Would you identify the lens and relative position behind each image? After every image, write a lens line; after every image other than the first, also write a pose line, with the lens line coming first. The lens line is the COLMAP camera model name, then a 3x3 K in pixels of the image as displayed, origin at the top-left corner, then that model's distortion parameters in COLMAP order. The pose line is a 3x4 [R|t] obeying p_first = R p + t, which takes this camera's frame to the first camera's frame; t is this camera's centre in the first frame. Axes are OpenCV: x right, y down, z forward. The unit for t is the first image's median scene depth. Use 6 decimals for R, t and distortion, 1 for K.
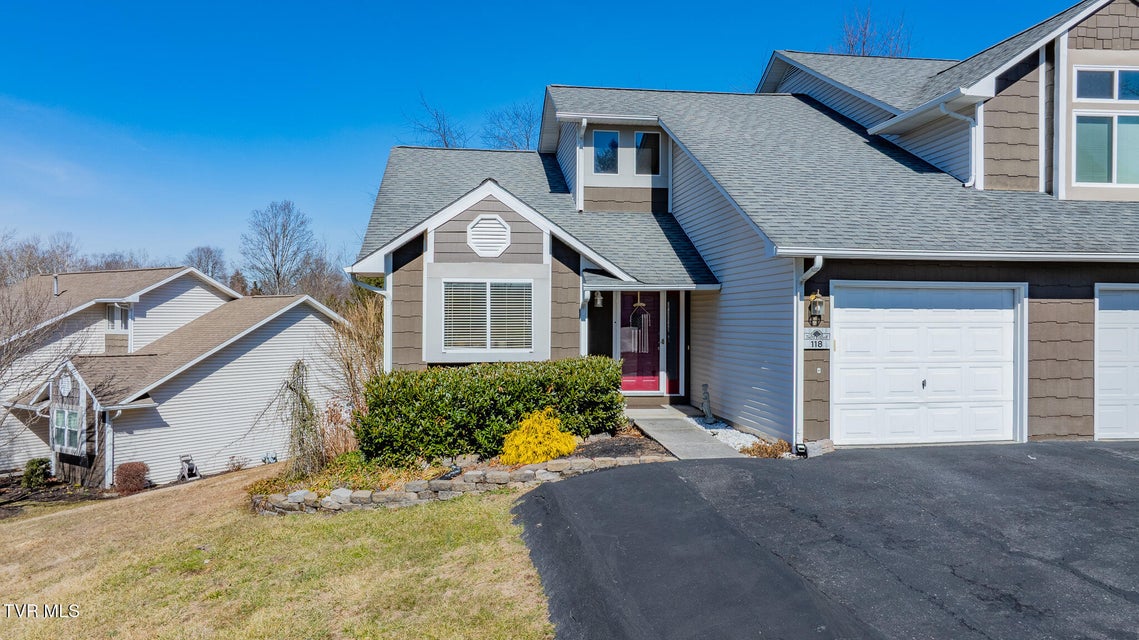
lens RADIAL K [[821.1, 0, 572.0], [0, 821.1, 316.9], [0, 0, 1]] dist [-0.021880, 0.001625]
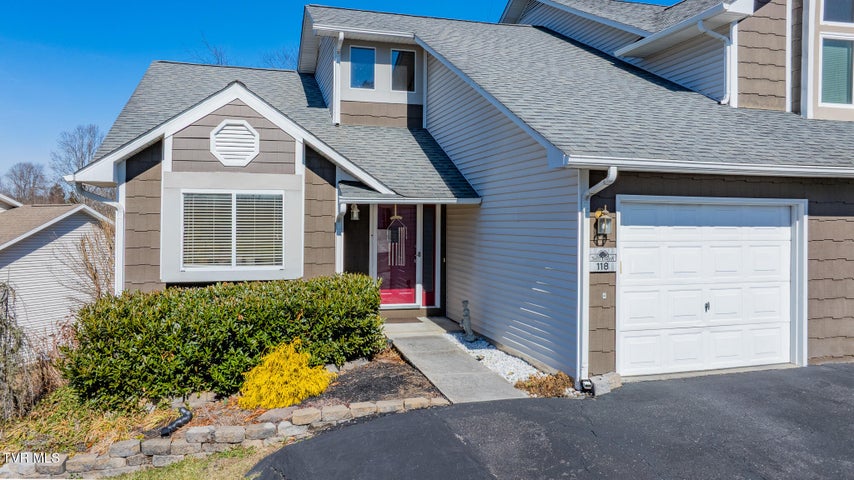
lens RADIAL K [[615.6, 0, 442.8], [0, 615.6, 216.3], [0, 0, 1]] dist [-0.021880, 0.001625]
pose [[0.984469, 0.003429, 0.175525, 0.008270], [-0.001999, 0.999963, -0.008321, -0.013113], [-0.175547, 0.007841, 0.984440, 0.319646]]
